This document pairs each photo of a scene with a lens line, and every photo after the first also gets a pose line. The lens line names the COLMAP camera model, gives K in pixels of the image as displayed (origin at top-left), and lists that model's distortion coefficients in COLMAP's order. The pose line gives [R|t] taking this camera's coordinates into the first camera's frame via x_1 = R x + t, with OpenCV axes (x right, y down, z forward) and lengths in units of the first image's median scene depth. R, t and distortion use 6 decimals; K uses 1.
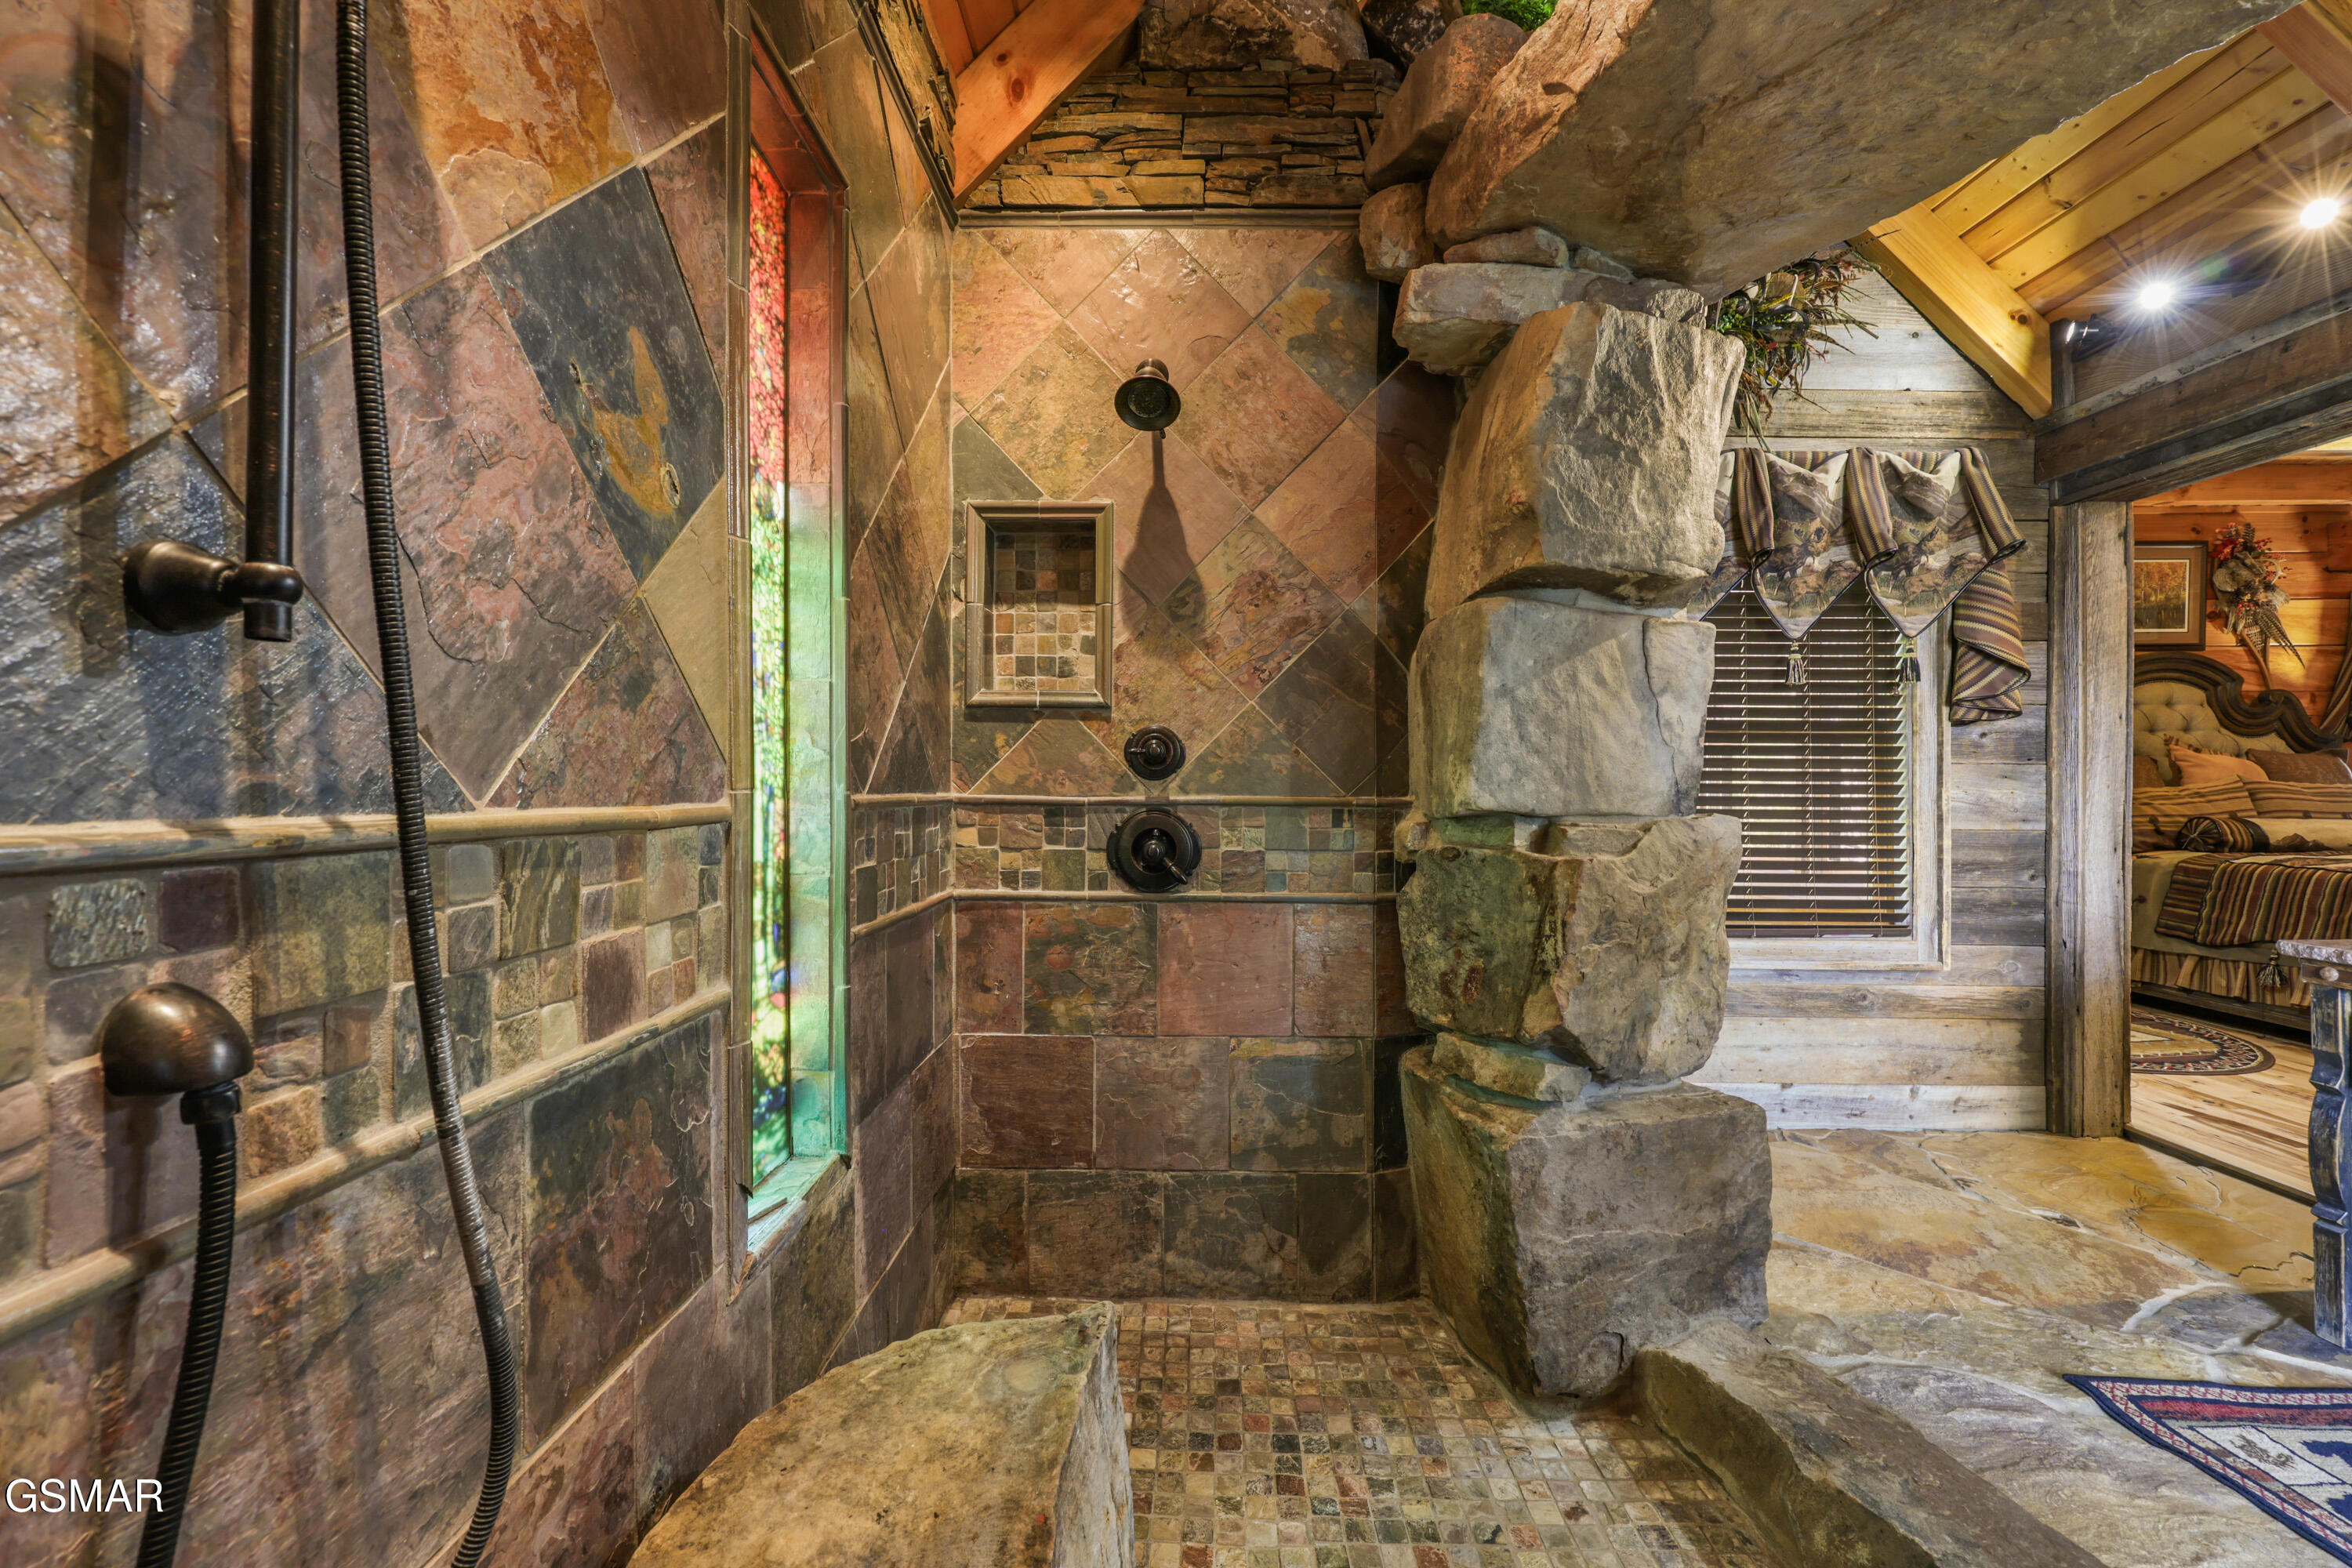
lens RADIAL K [[944.6, 0, 1177.3], [0, 944.6, 787.3], [0, 0, 1]] dist [-0.000385, 0.000183]
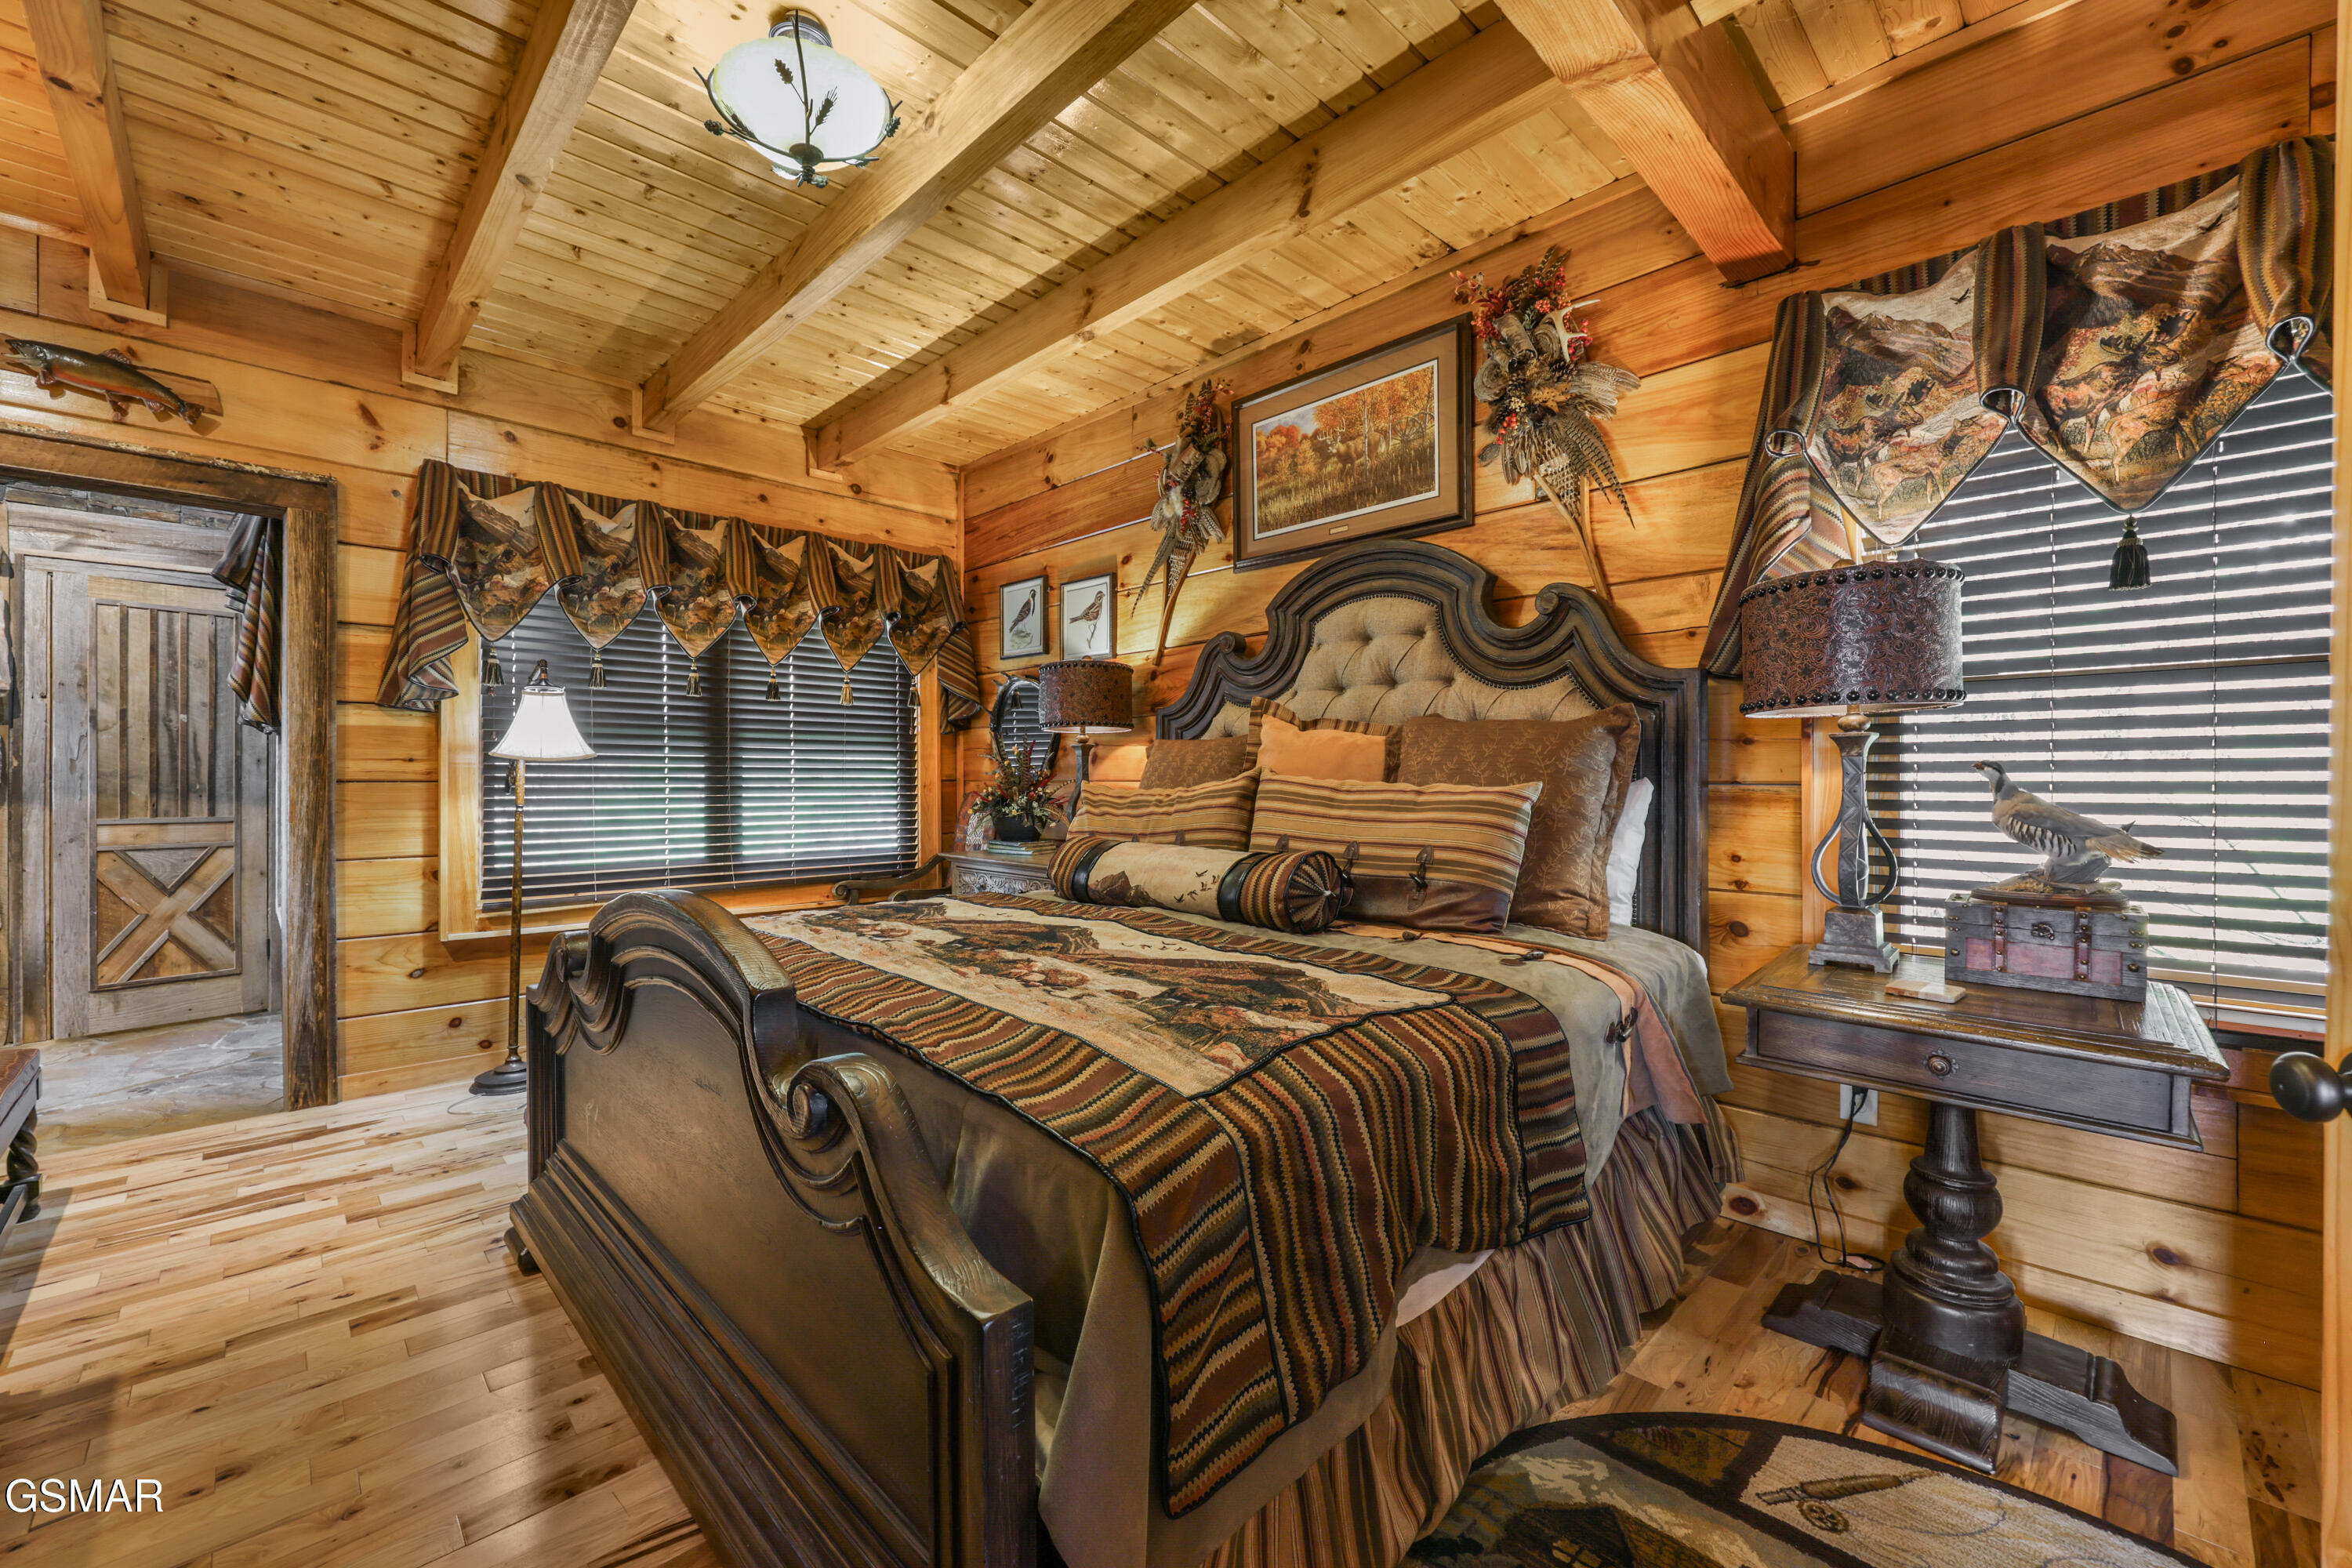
lens RADIAL K [[950.2, 0, 1177.3], [0, 950.2, 781.1], [0, 0, 1]] dist [0.000514, 0.000410]
pose [[0.710047, 0.002203, -0.704151, 1.377712], [0.001255, 0.999990, 0.004394, -0.006925], [0.704153, -0.004004, 0.710037, 0.529012]]
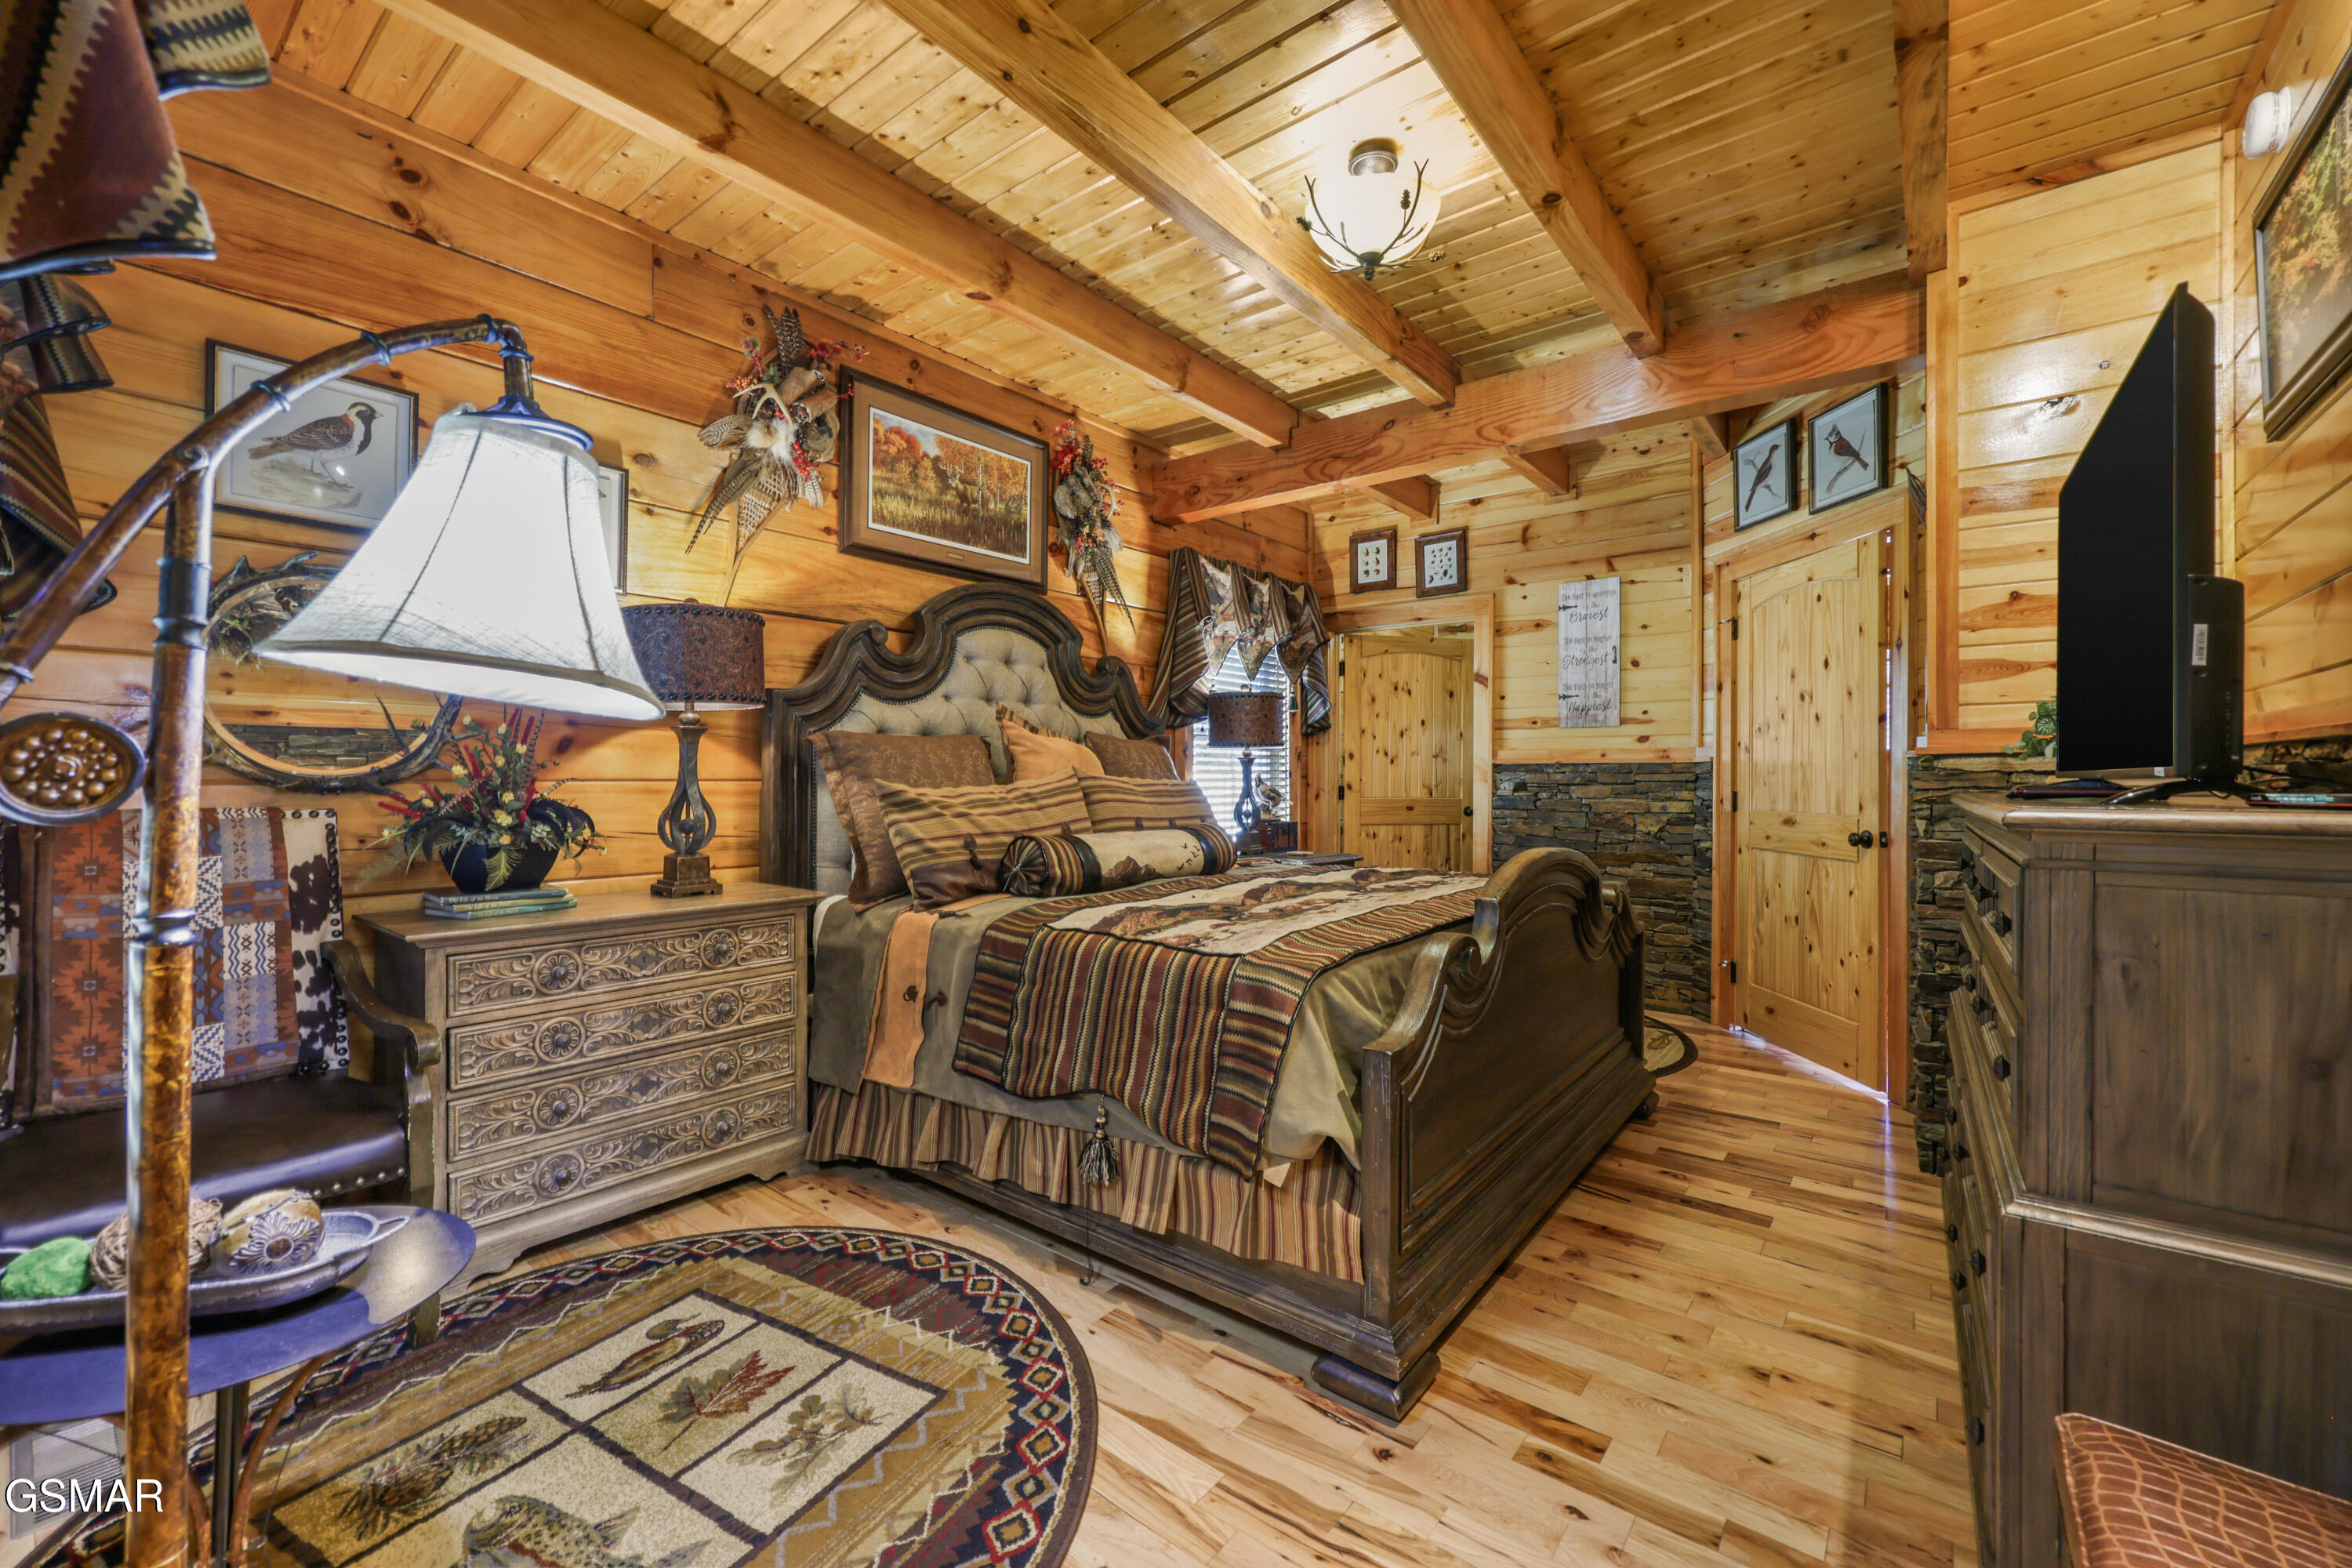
lens RADIAL K [[950.2, 0, 1177.3], [0, 950.2, 781.1], [0, 0, 1]] dist [0.000514, 0.000410]
pose [[0.606850, -0.005726, 0.794796, 0.584168], [0.003967, 0.999983, 0.004175, -0.004855], [-0.794807, 0.000619, 0.606862, 0.491508]]
